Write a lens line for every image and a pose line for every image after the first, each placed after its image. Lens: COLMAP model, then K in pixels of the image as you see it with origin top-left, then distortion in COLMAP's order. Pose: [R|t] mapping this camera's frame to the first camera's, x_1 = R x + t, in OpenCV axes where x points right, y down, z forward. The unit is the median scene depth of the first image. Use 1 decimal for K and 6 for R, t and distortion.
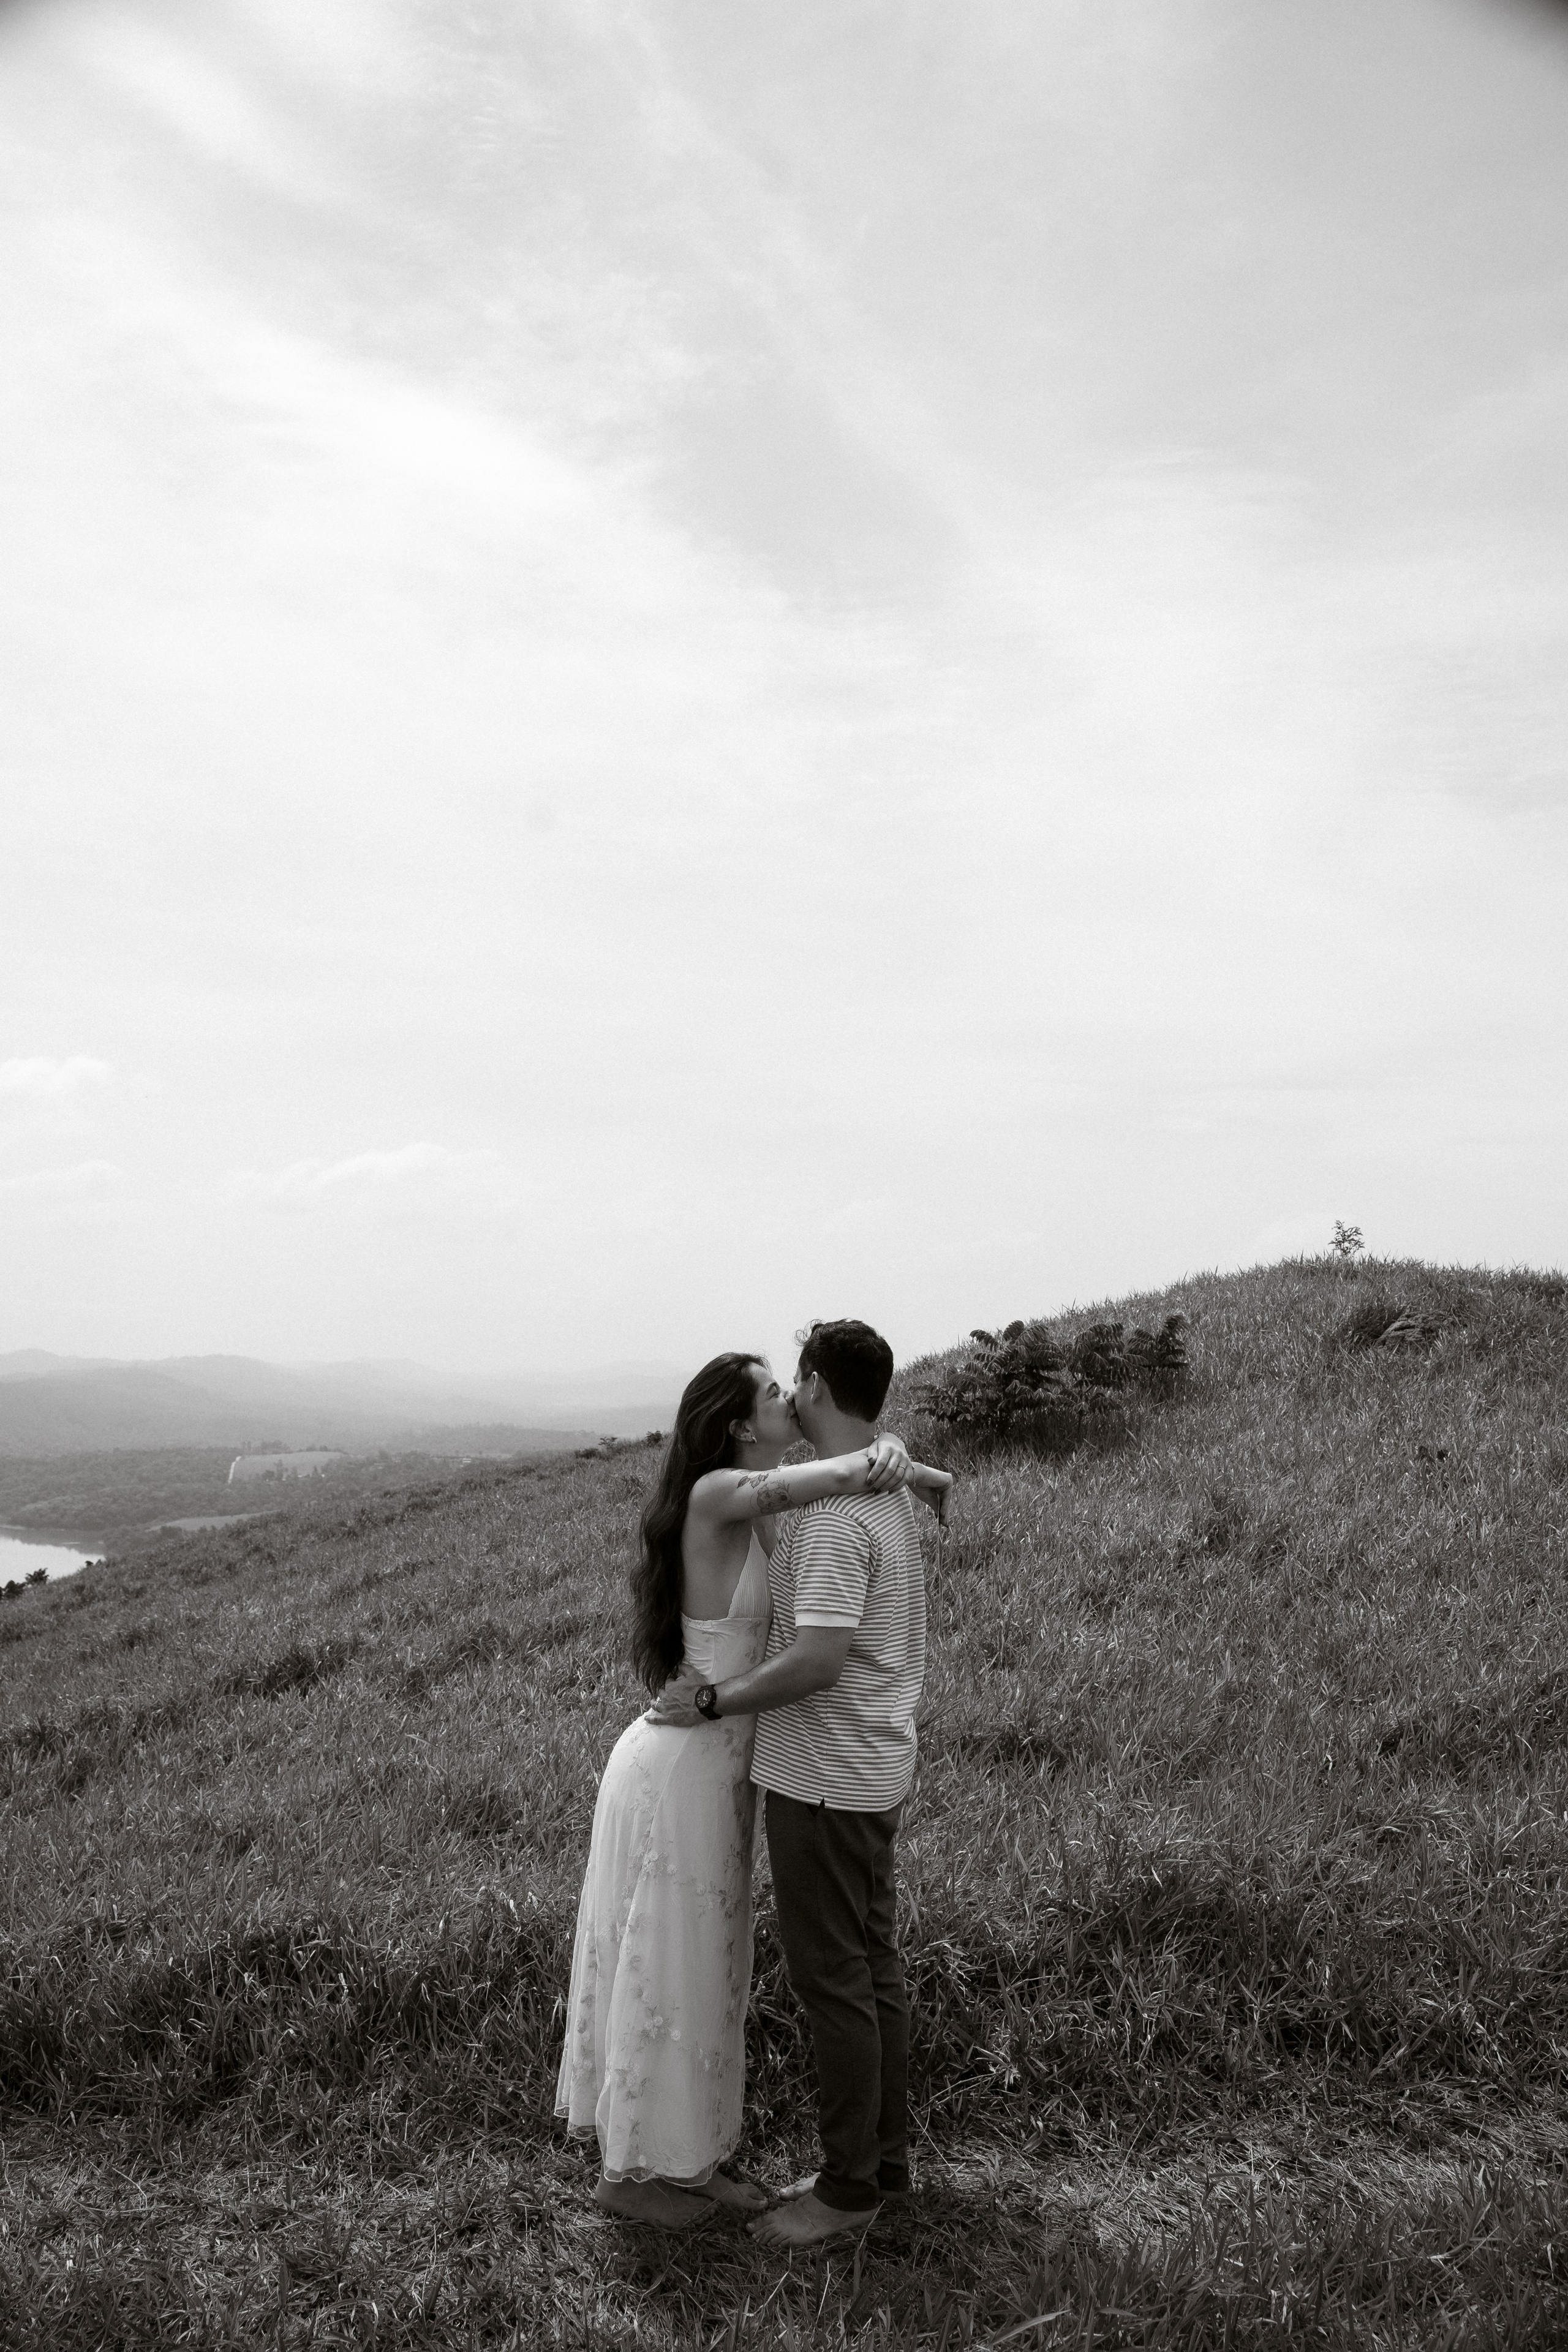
lens RADIAL K [[1798.3, 0, 774.3], [0, 1798.3, 1173.8], [0, 0, 1]] dist [-0.084842, 0.002180]
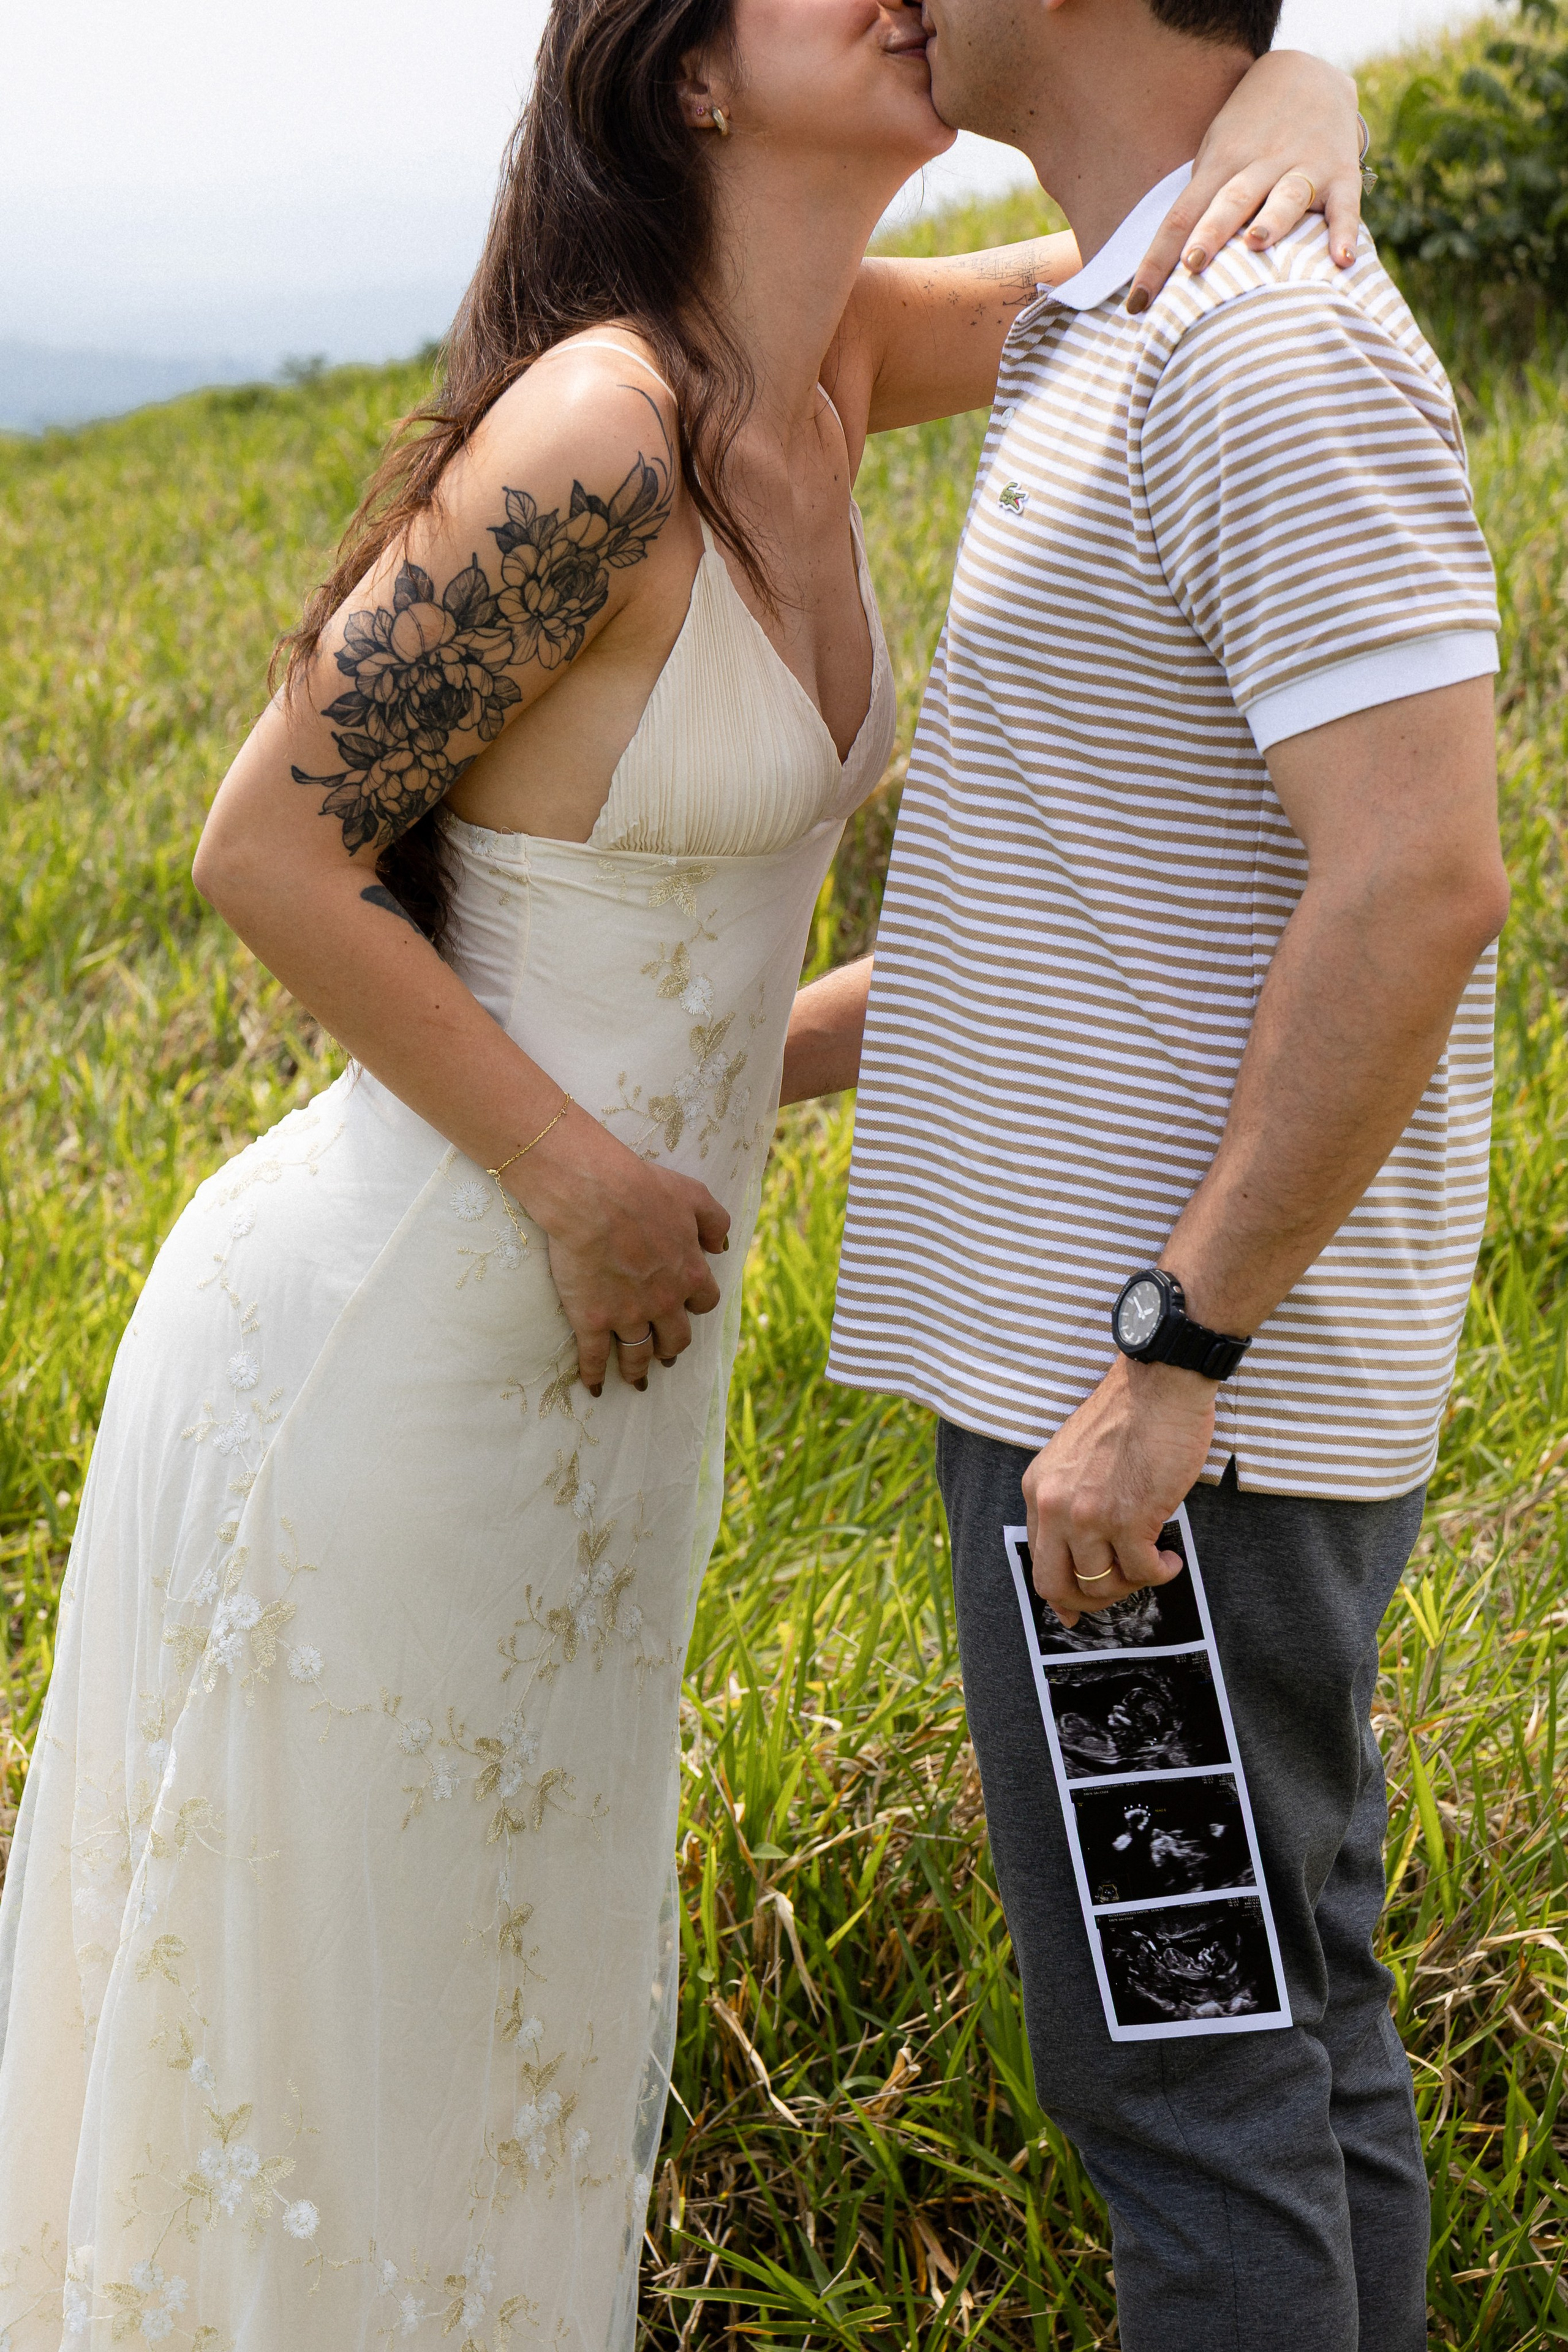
lens RADIAL K [[5148.5, 0, 789.1], [0, 5148.5, 1177.6], [0, 0, 1]] dist [0.034149, 0.000000]
pose [[0.999971, 0.006755, 0.003608, -0.014660], [-0.007520, 0.955230, 0.295767, 0.030973], [-0.001449, -0.295786, 0.955253, 0.106582]]
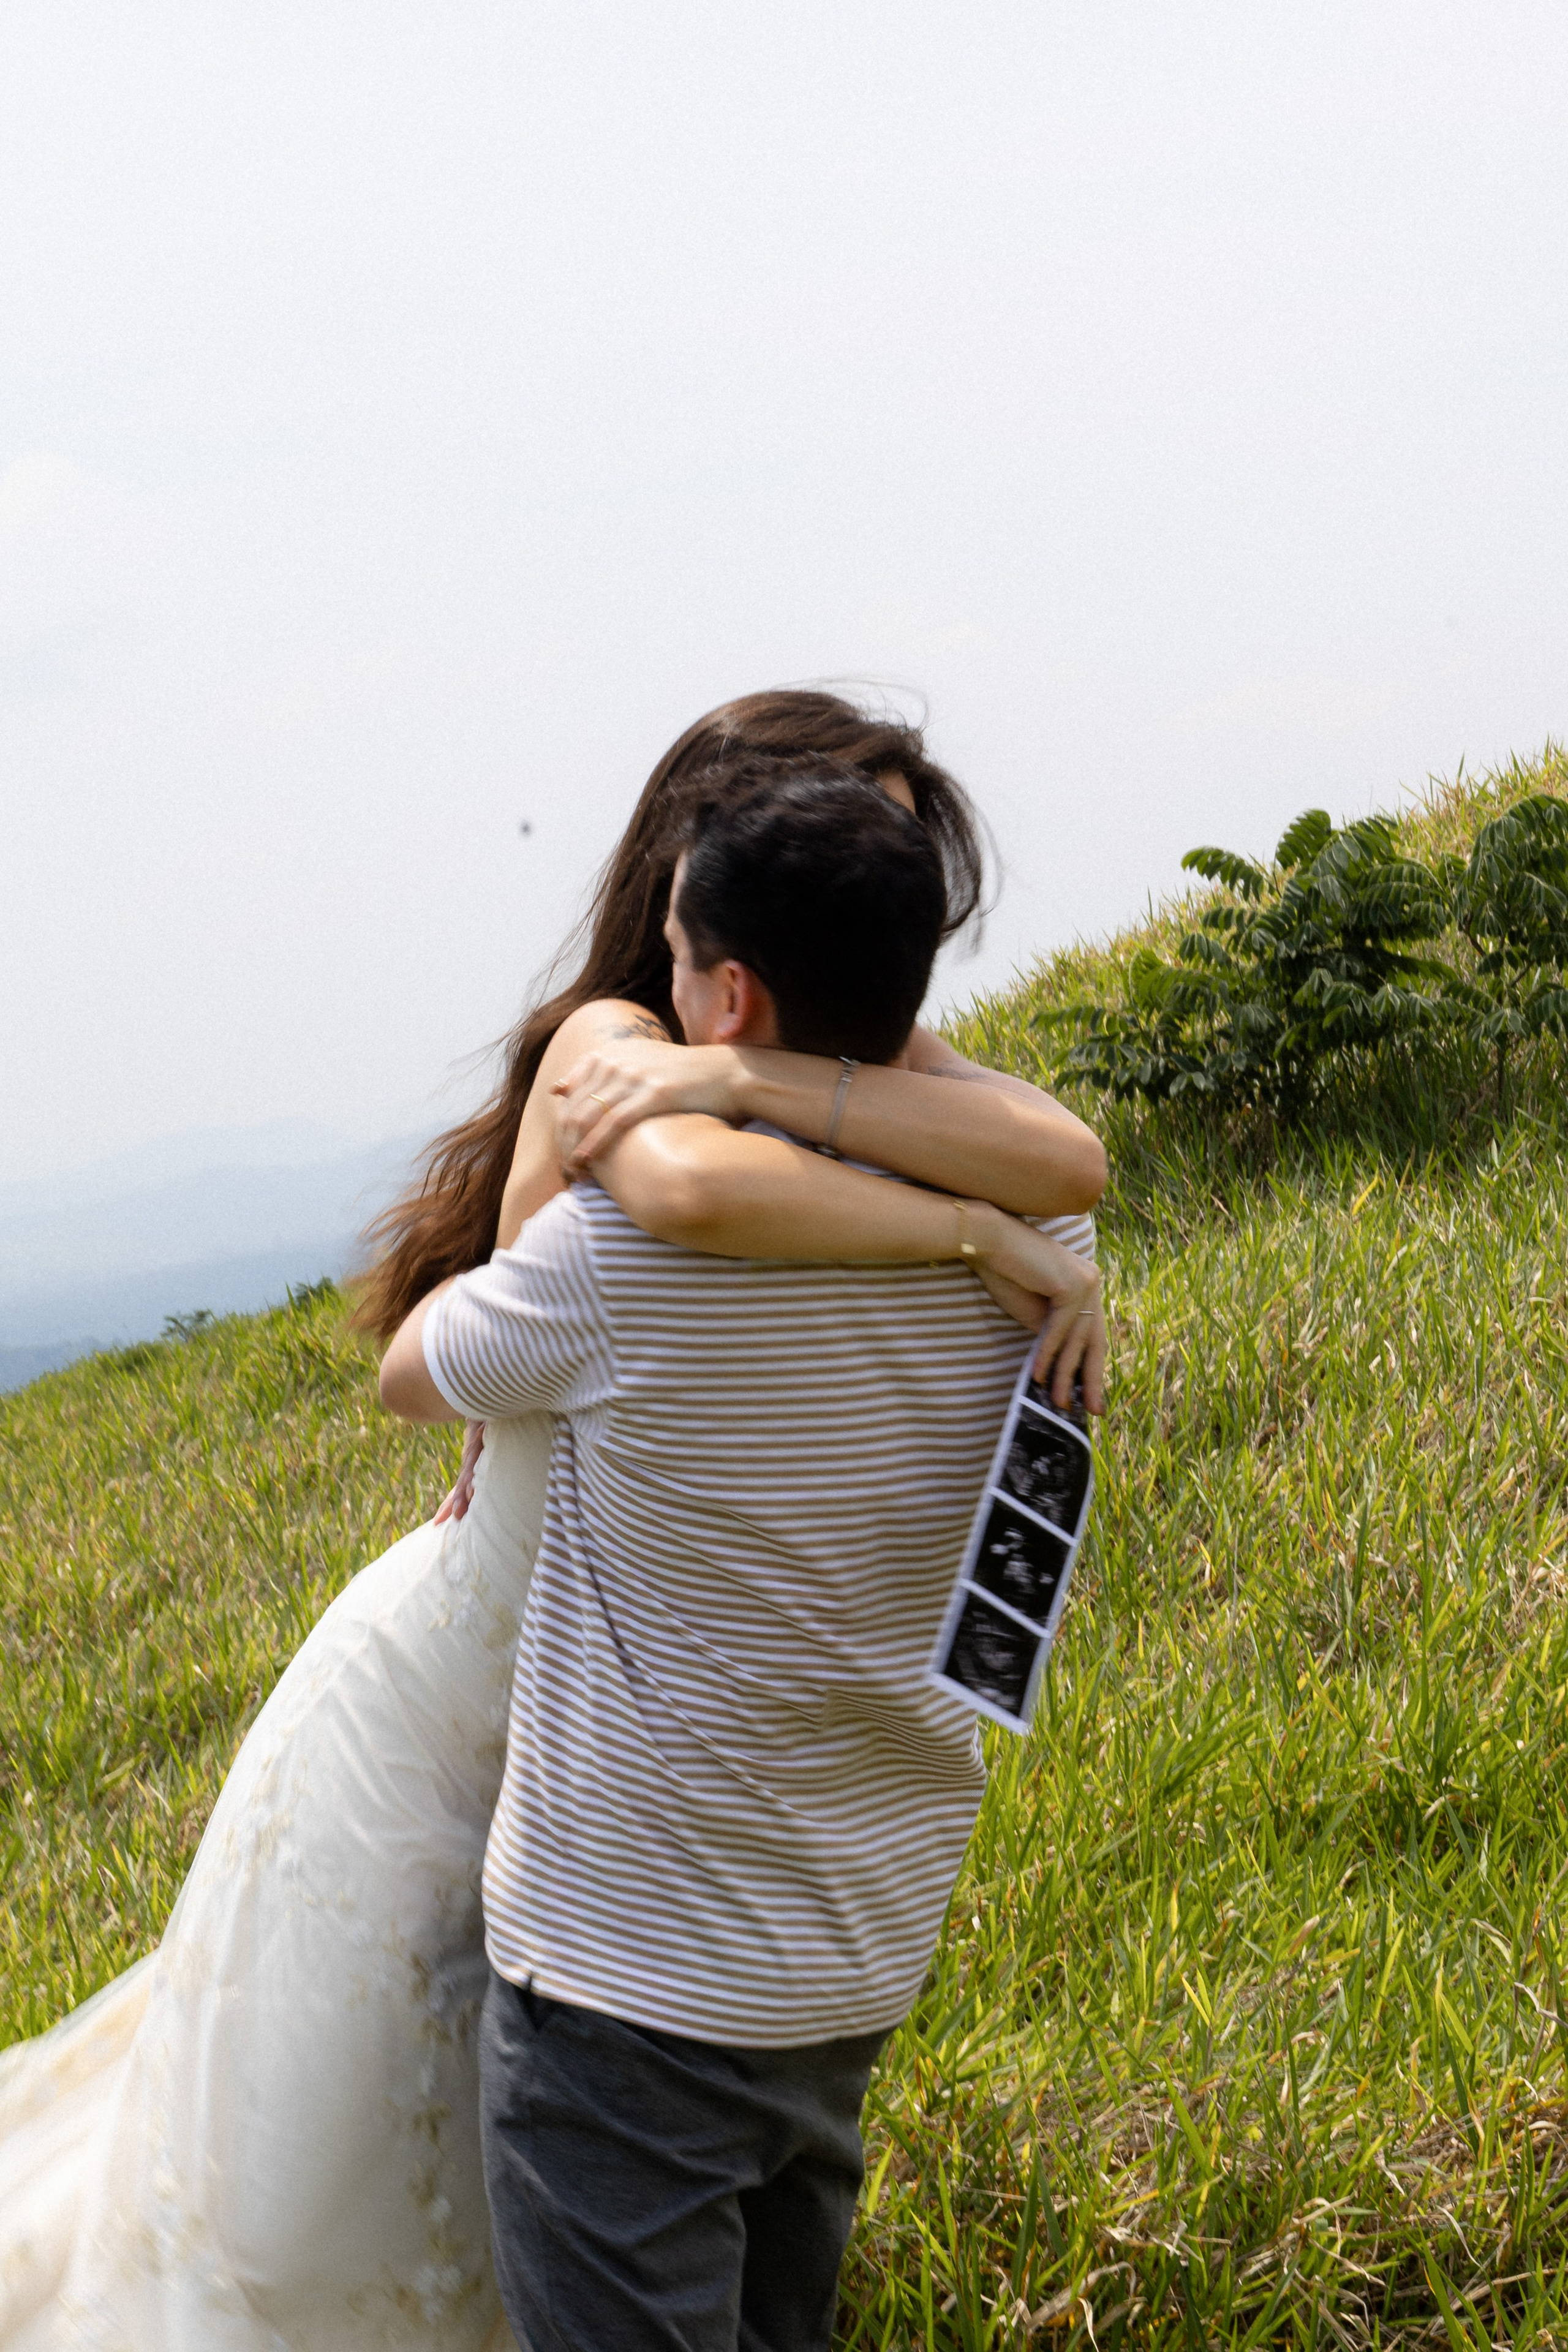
lens RADIAL K [[5162.9, 0, 713.0], [0, 5162.9, 1243.9], [0, 0, 1]] dist [0.074657, 0.000000]
pose [[0.995239, -0.095967, 0.016998, -0.016350], [0.092808, 0.986446, 0.135319, 0.018706], [-0.029754, -0.133097, 0.990656, -0.072219]]
